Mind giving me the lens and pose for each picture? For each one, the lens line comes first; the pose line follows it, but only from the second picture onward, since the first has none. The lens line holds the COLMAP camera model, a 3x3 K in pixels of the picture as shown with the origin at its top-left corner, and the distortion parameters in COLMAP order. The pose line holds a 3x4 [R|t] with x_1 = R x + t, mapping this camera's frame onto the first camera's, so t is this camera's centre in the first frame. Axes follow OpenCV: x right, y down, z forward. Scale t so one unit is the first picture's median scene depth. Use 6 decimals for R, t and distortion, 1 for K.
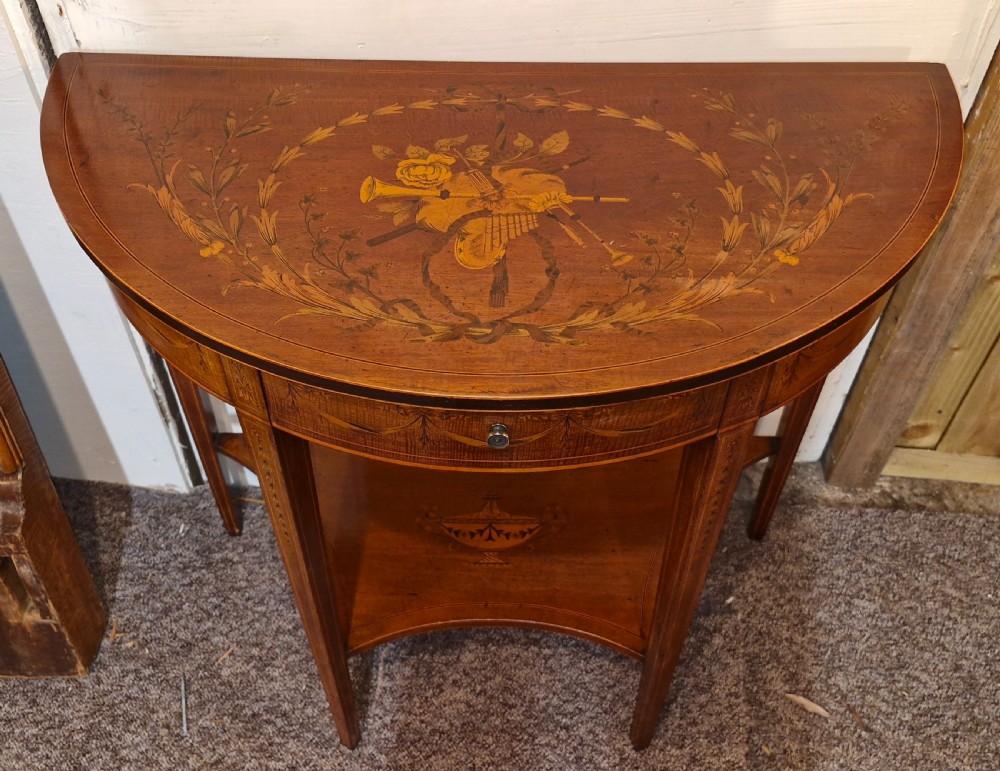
lens RADIAL K [[1005.9, 0, 494.3], [0, 1005.9, 292.1], [0, 0, 1]] dist [0.119788, -0.178339]
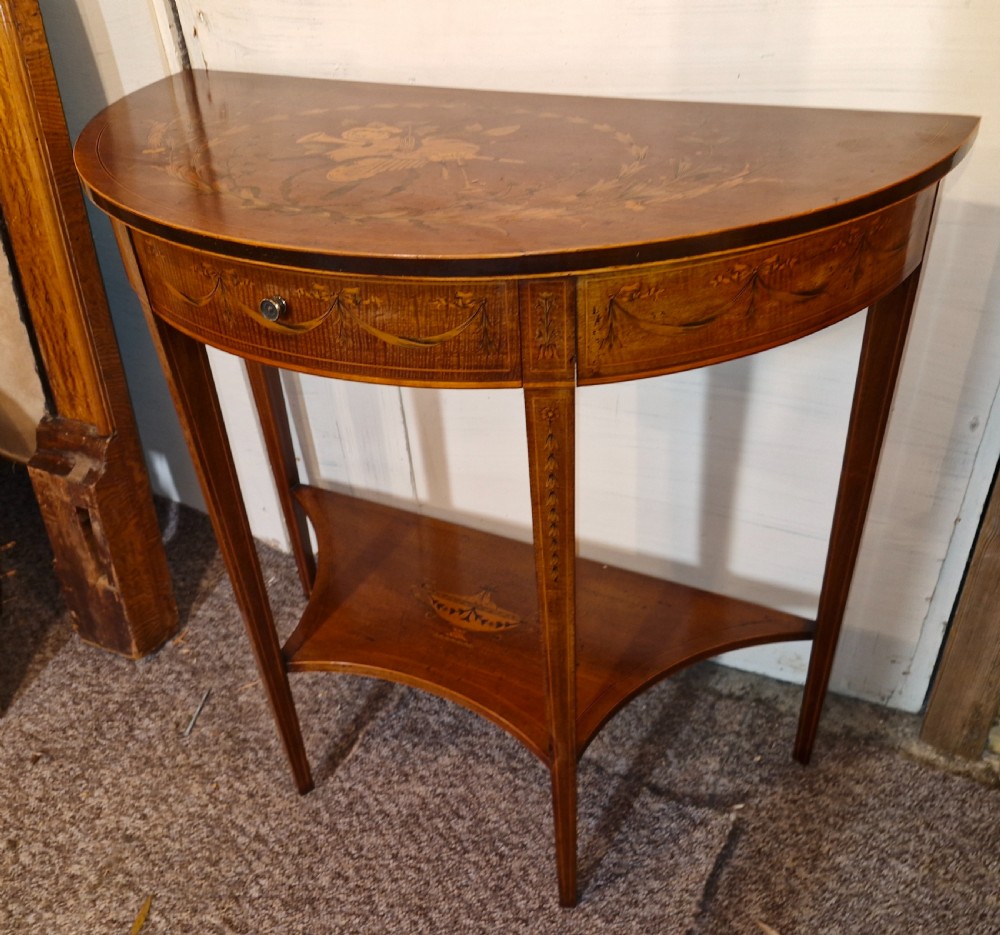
lens RADIAL K [[922.9, 0, 498.3], [0, 922.9, 467.5], [0, 0, 1]] dist [0.114680, -0.177586]
pose [[0.898286, 0.203758, -0.389313, 0.474205], [-0.266899, 0.956833, -0.115047, 0.272480], [0.349065, 0.207252, 0.913893, 0.217959]]
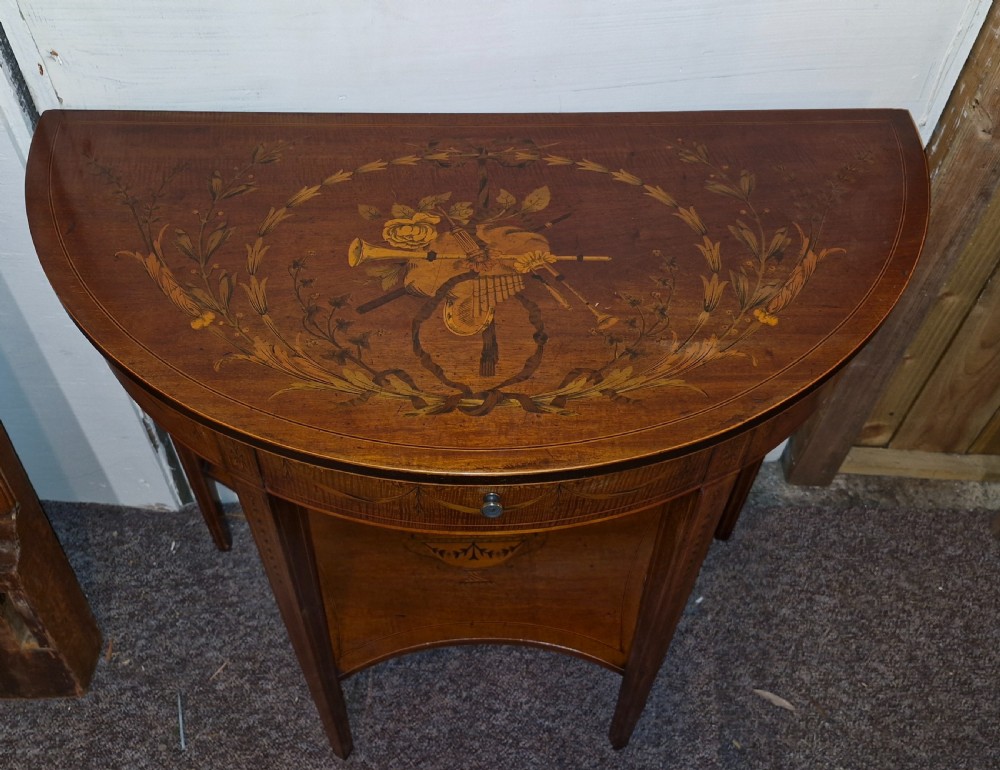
lens RADIAL K [[946.4, 0, 491.4], [0, 946.4, 290.3], [0, 0, 1]] dist [0.117784, -0.173245]
pose [[0.999194, -0.019451, 0.035111, -0.021053], [0.018437, 0.999410, 0.028965, -0.082078], [-0.035653, -0.028295, 0.998964, 0.035777]]
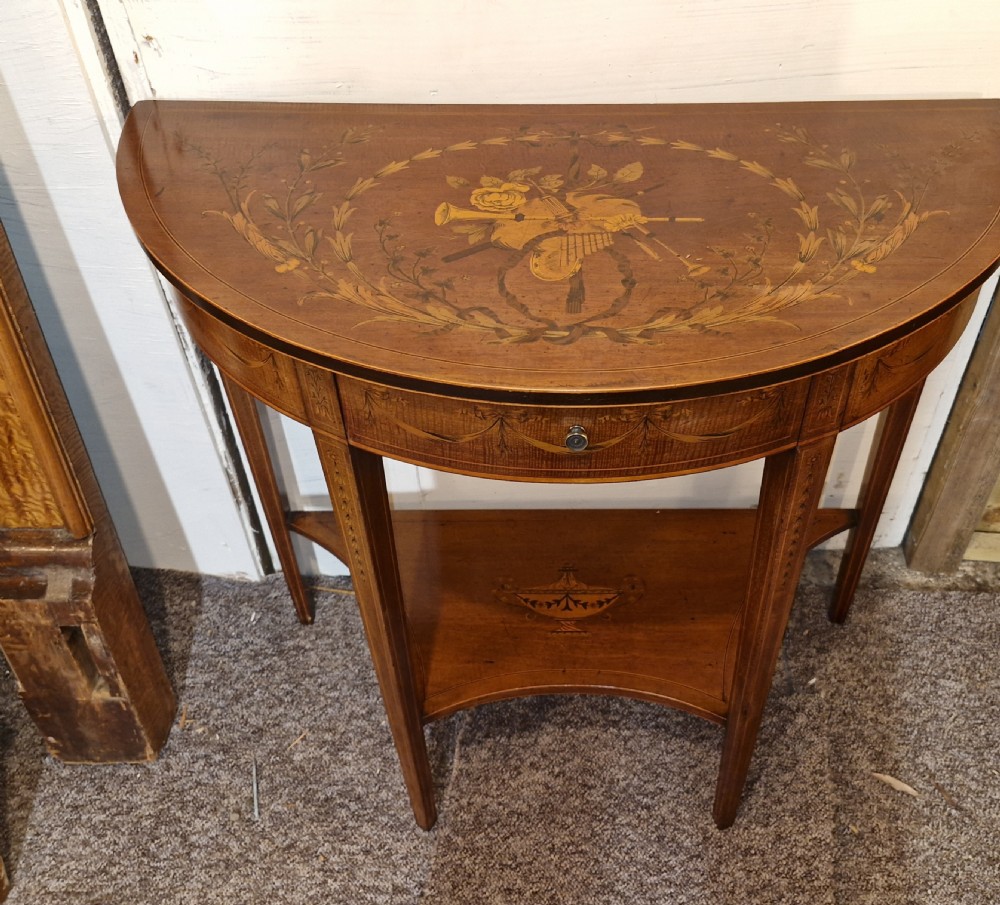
lens RADIAL K [[1020.0, 0, 560.8], [0, 1020.0, 403.5], [0, 0, 1]] dist [0.120791, -0.179104]
pose [[0.999928, -0.011475, -0.003440, -0.006376], [0.011309, 0.998921, -0.045038, 0.123268], [0.003953, 0.044996, 0.998979, -0.005193]]
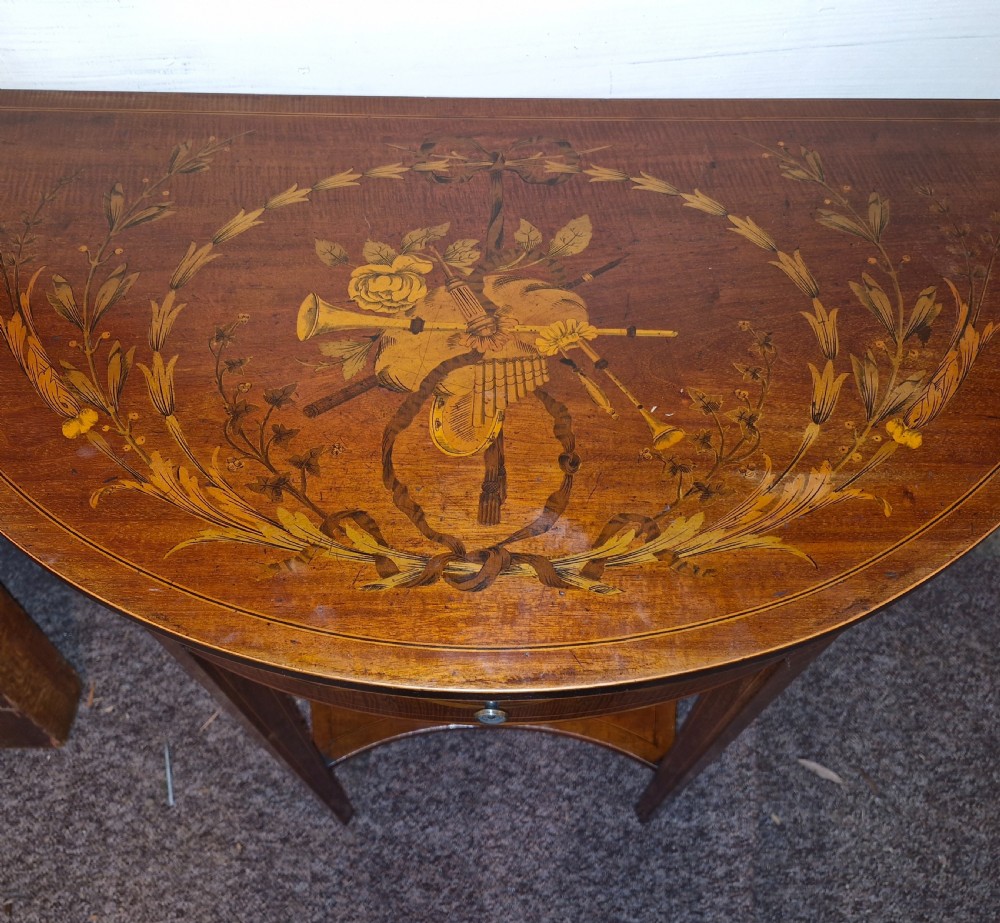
lens RADIAL K [[920.9, 0, 501.1], [0, 920.9, 424.1], [0, 0, 1]] dist [0.101746, -0.146751]
pose [[0.999991, -0.002469, 0.003370, 0.007124], [0.001668, 0.975536, 0.219832, -0.158334], [-0.003830, -0.219824, 0.975532, 0.324759]]
